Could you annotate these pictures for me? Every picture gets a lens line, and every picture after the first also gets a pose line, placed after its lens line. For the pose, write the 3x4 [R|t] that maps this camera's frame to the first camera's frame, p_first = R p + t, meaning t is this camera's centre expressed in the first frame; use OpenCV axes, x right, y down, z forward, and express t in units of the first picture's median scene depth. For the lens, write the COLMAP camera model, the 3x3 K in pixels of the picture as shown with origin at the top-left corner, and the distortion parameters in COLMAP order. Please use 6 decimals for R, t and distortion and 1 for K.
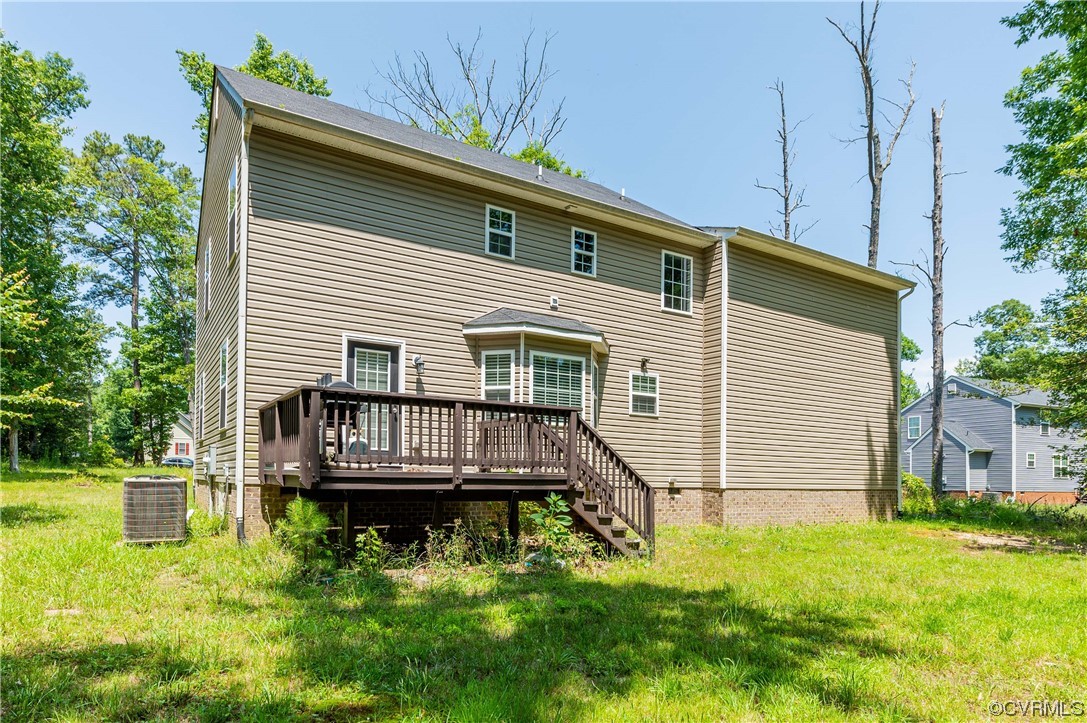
lens RADIAL K [[487.4, 0, 543.5], [0, 487.4, 361.5], [0, 0, 1]] dist [0.000638, -0.000449]
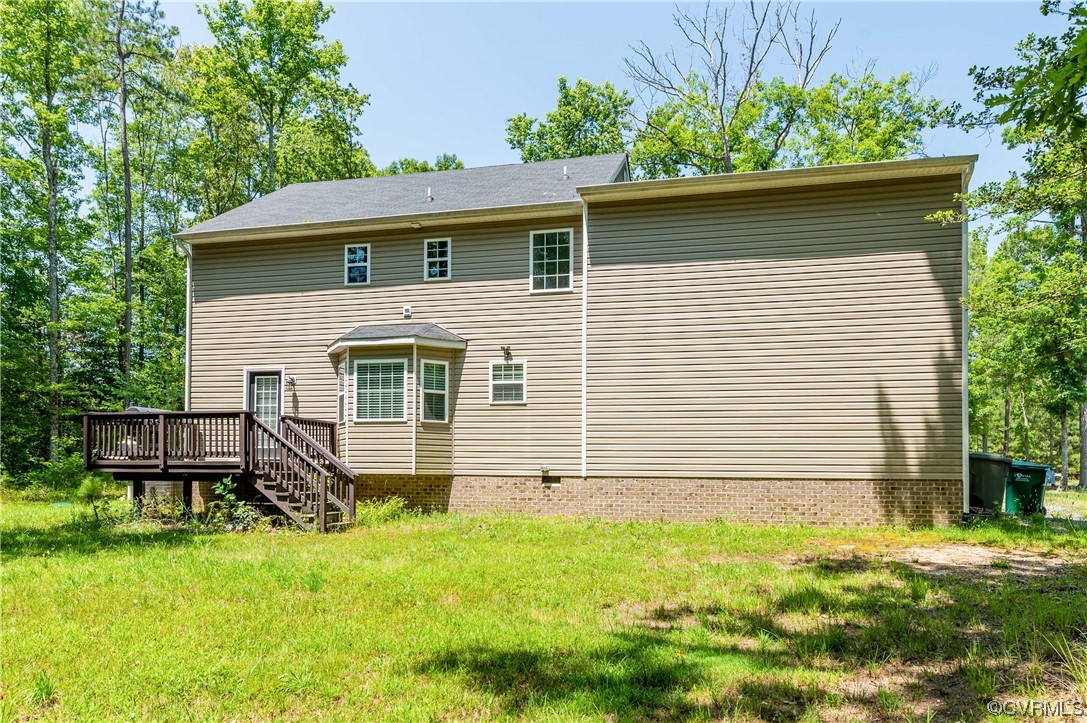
lens RADIAL K [[487.4, 0, 543.5], [0, 487.4, 361.5], [0, 0, 1]] dist [0.000638, -0.000449]
pose [[0.819337, -0.132632, -0.557760, 0.851375], [0.136330, 0.990039, -0.035159, 0.071754], [0.556867, -0.047233, 0.829257, 0.219763]]
